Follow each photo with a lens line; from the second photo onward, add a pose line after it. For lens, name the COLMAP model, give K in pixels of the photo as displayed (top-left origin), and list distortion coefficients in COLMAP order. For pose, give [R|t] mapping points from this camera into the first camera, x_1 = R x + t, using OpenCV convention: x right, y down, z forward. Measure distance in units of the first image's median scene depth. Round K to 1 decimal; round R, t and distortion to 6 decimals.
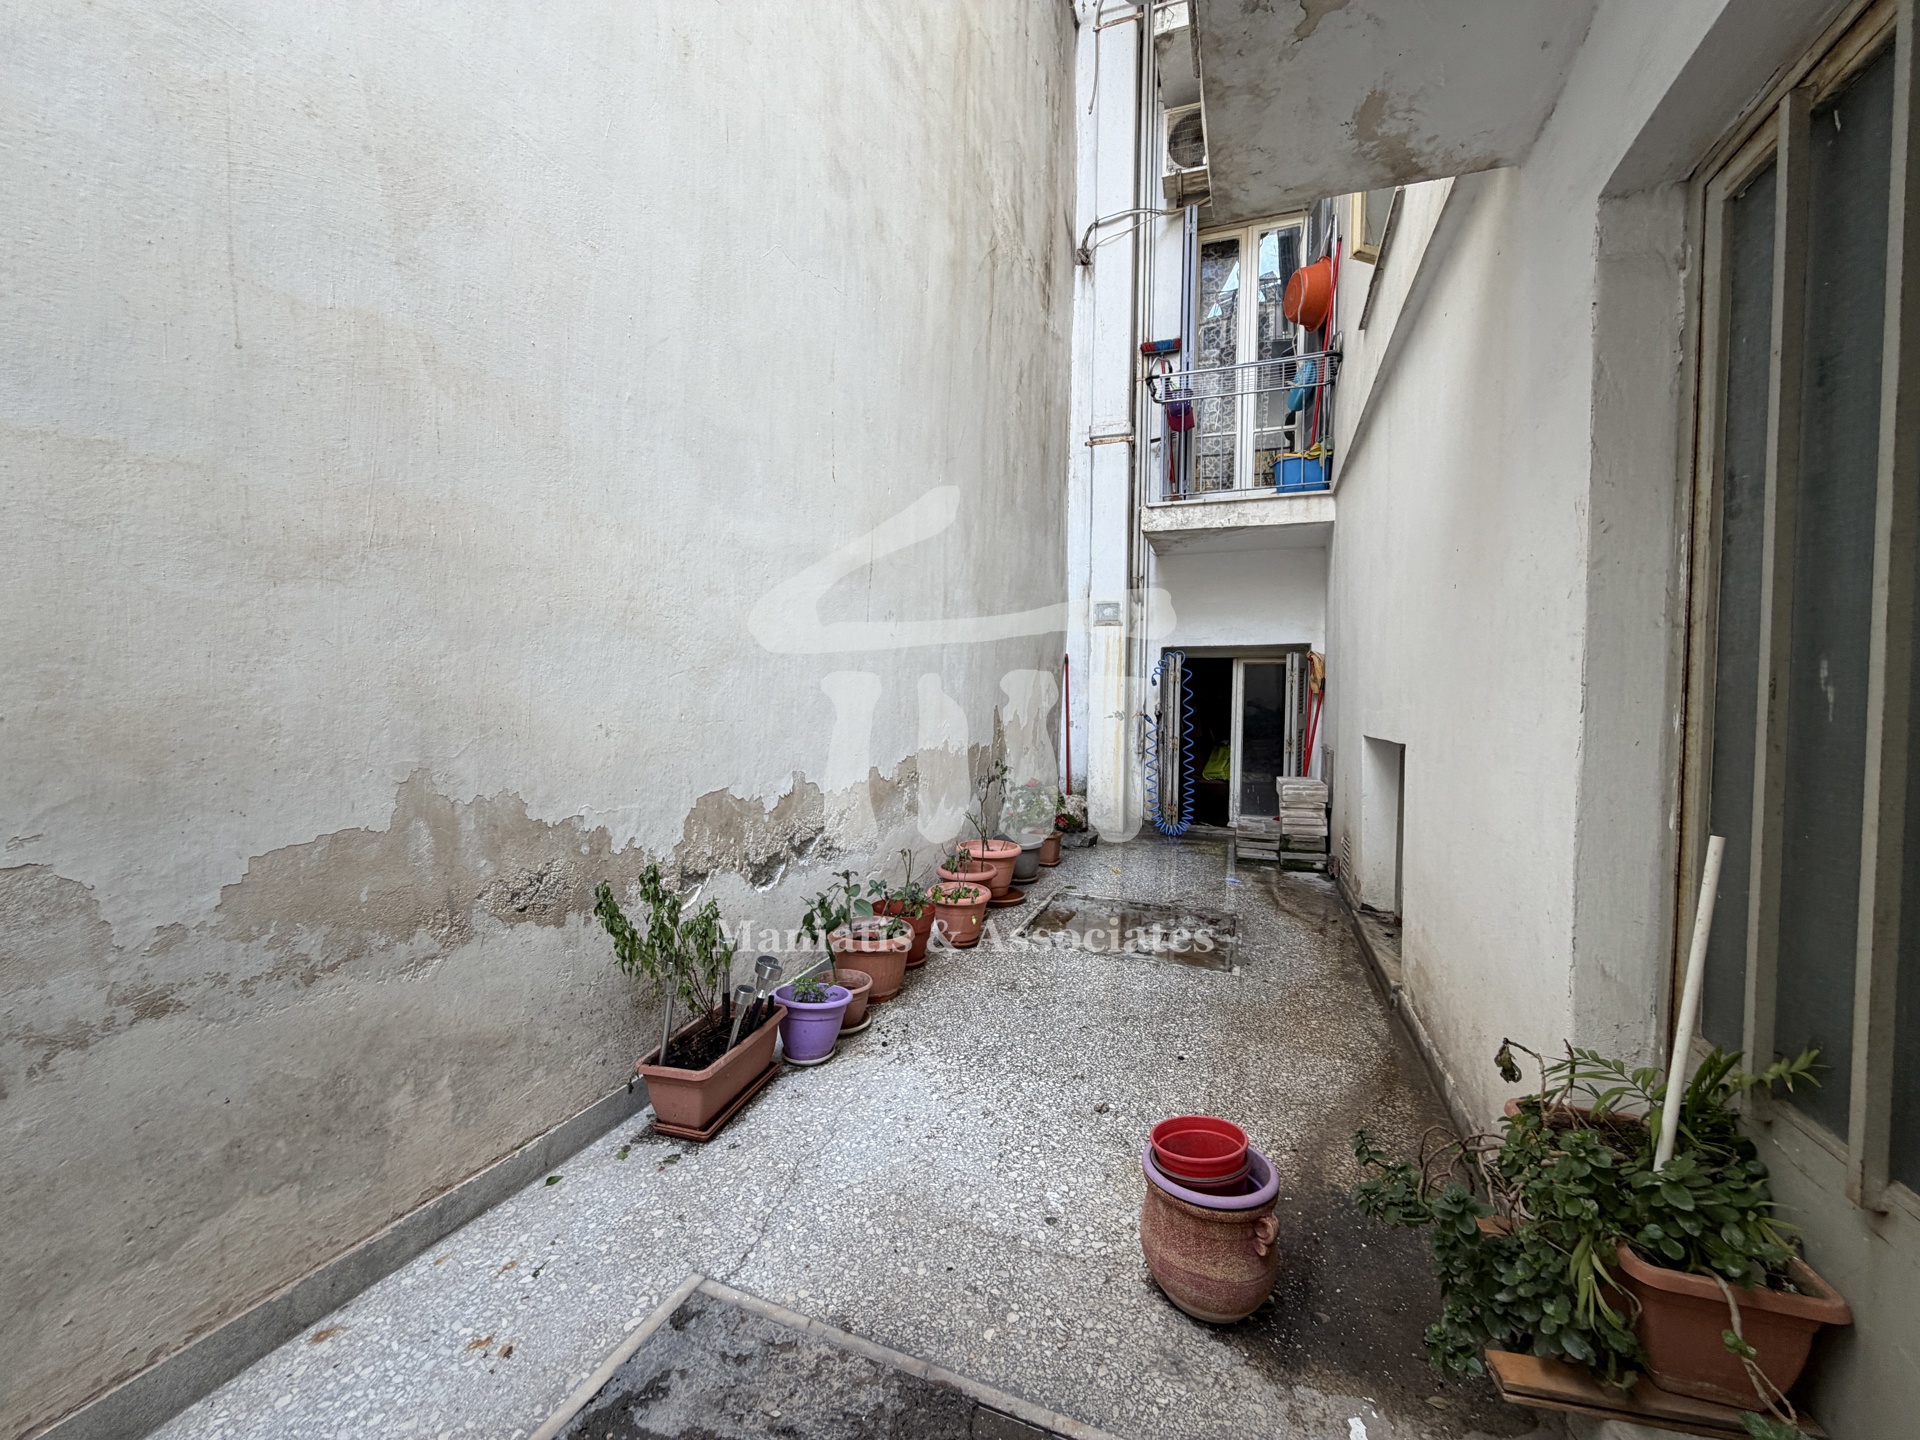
lens RADIAL K [[761.7, 0, 952.1], [0, 761.7, 720.3], [0, 0, 1]] dist [-0.001104, 0.000261]
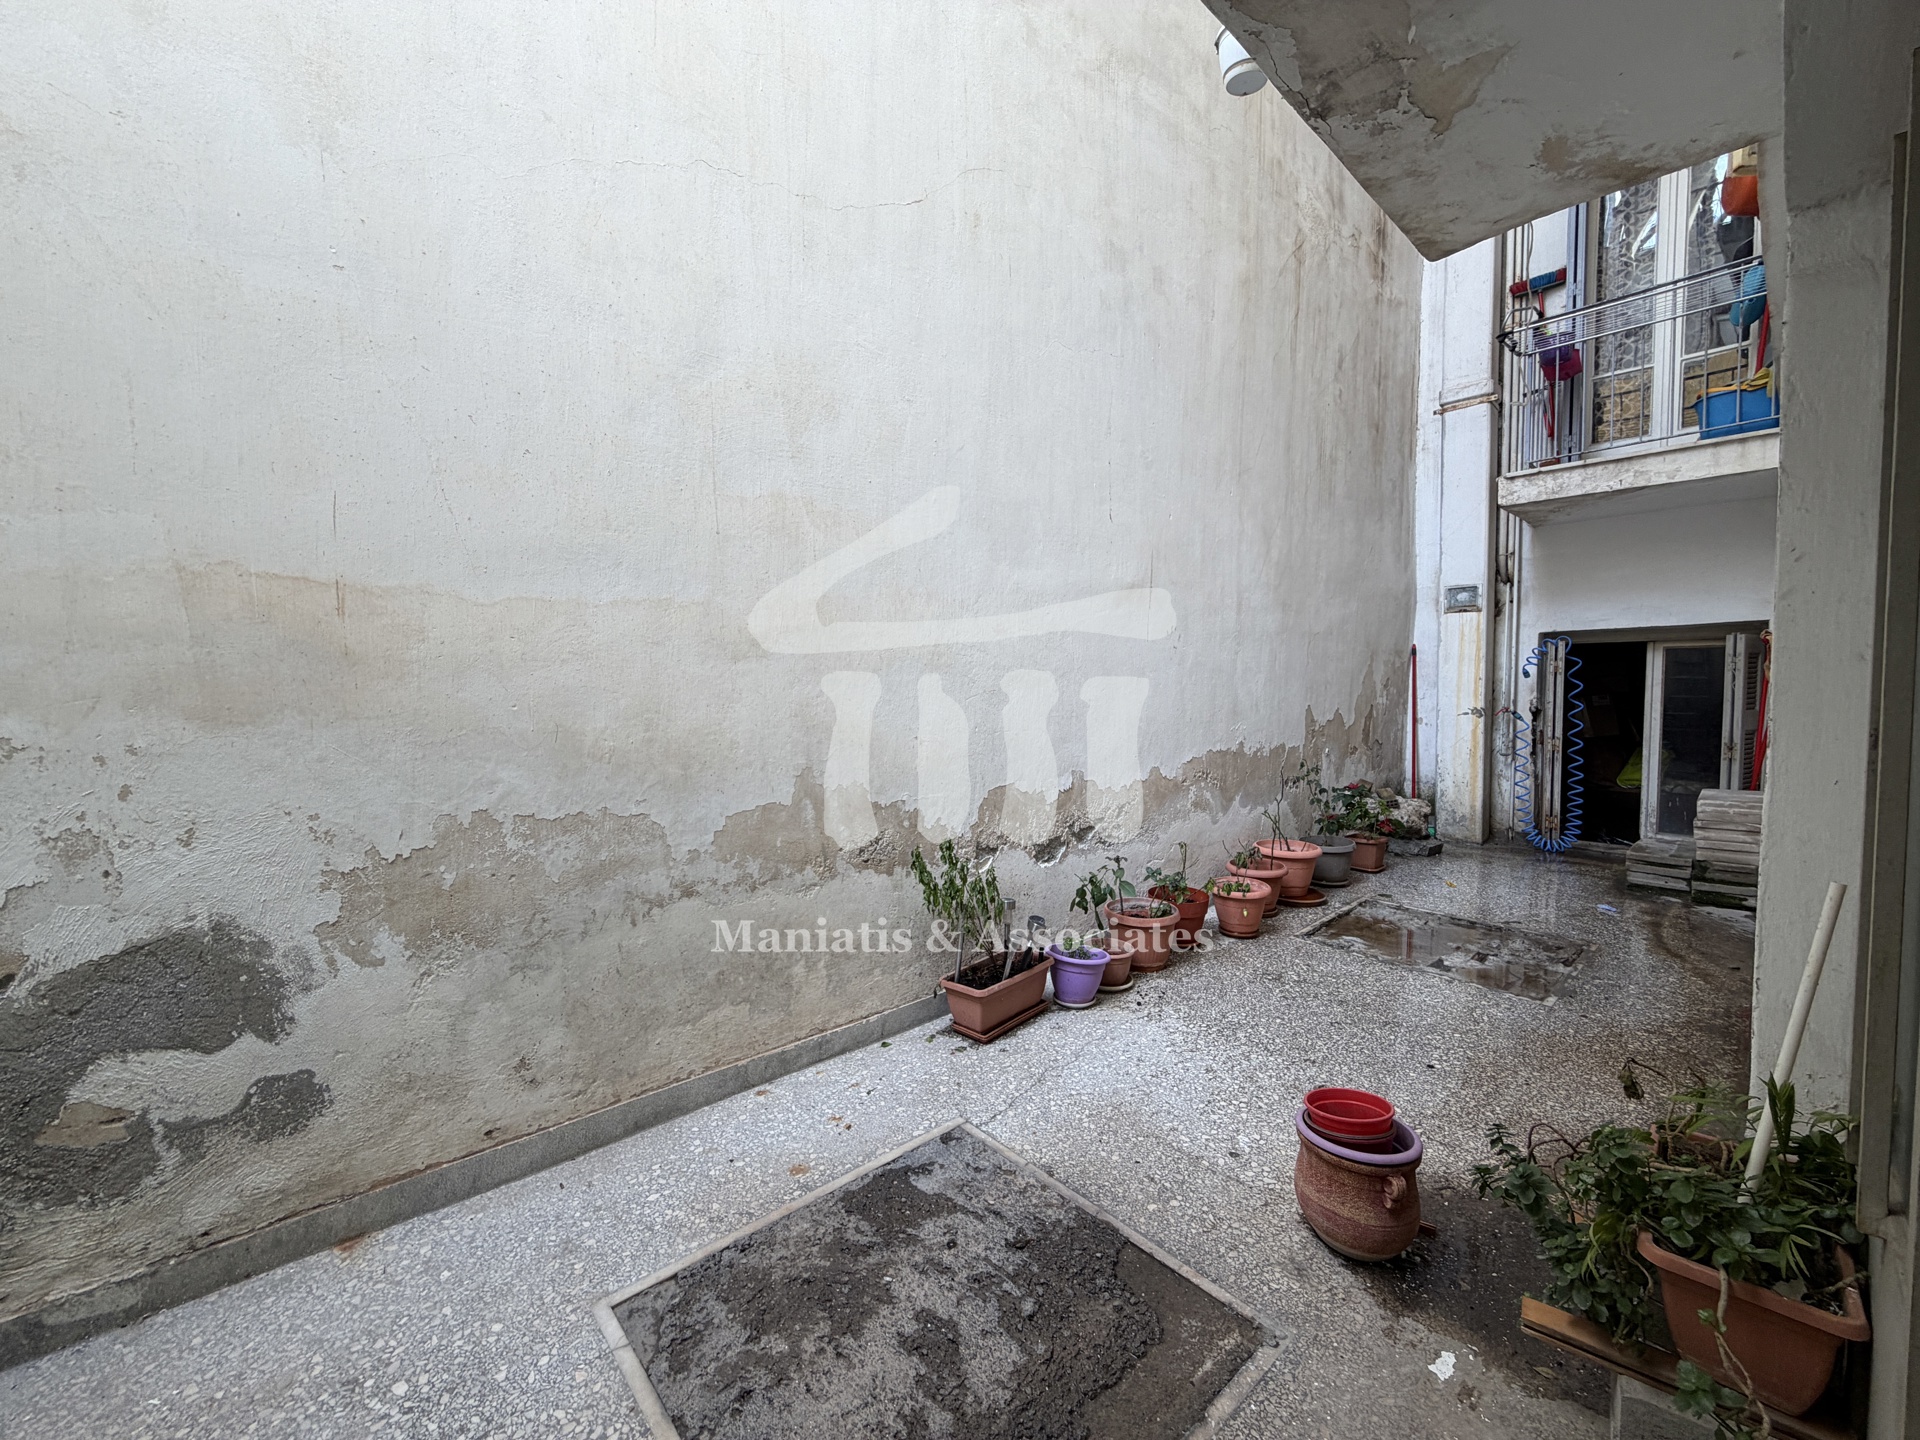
lens RADIAL K [[761.7, 0, 952.9], [0, 761.7, 720.2], [0, 0, 1]] dist [-0.001104, 0.000261]
pose [[0.892516, 0.002446, -0.451010, 0.268565], [0.005212, 0.999863, 0.015736, -0.053032], [0.450986, -0.016396, 0.892380, -0.263456]]
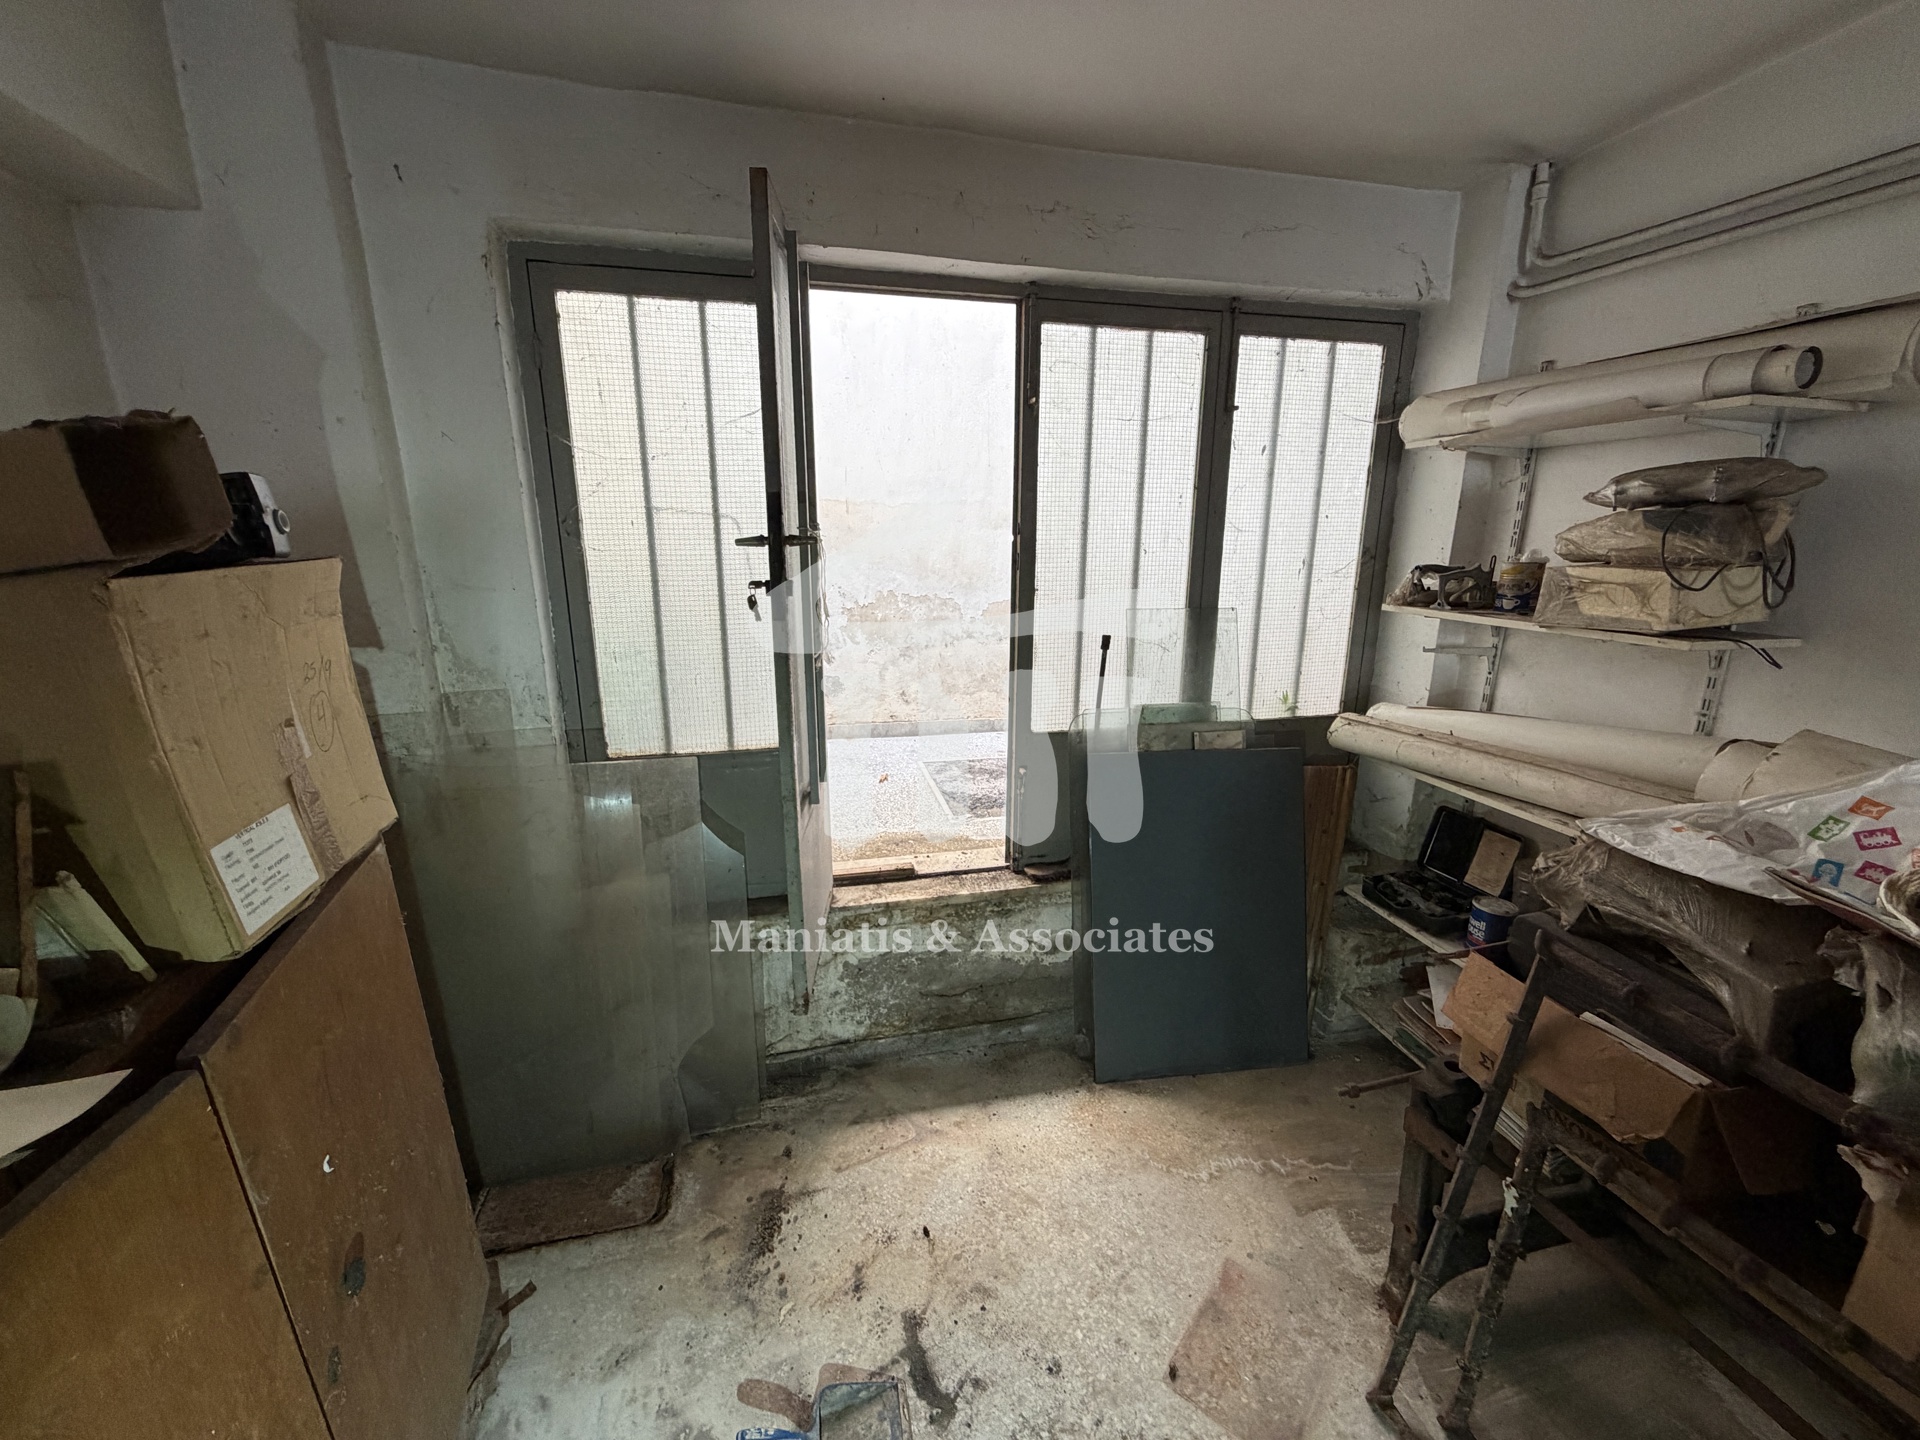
lens RADIAL K [[761.7, 0, 955.1], [0, 761.7, 726.1], [0, 0, 1]] dist [-0.001104, 0.000261]
pose [[0.556757, 0.186533, -0.809461, 1.627871], [-0.017984, 0.976940, 0.212757, -0.022451], [0.830480, -0.103897, 0.547273, -0.964120]]
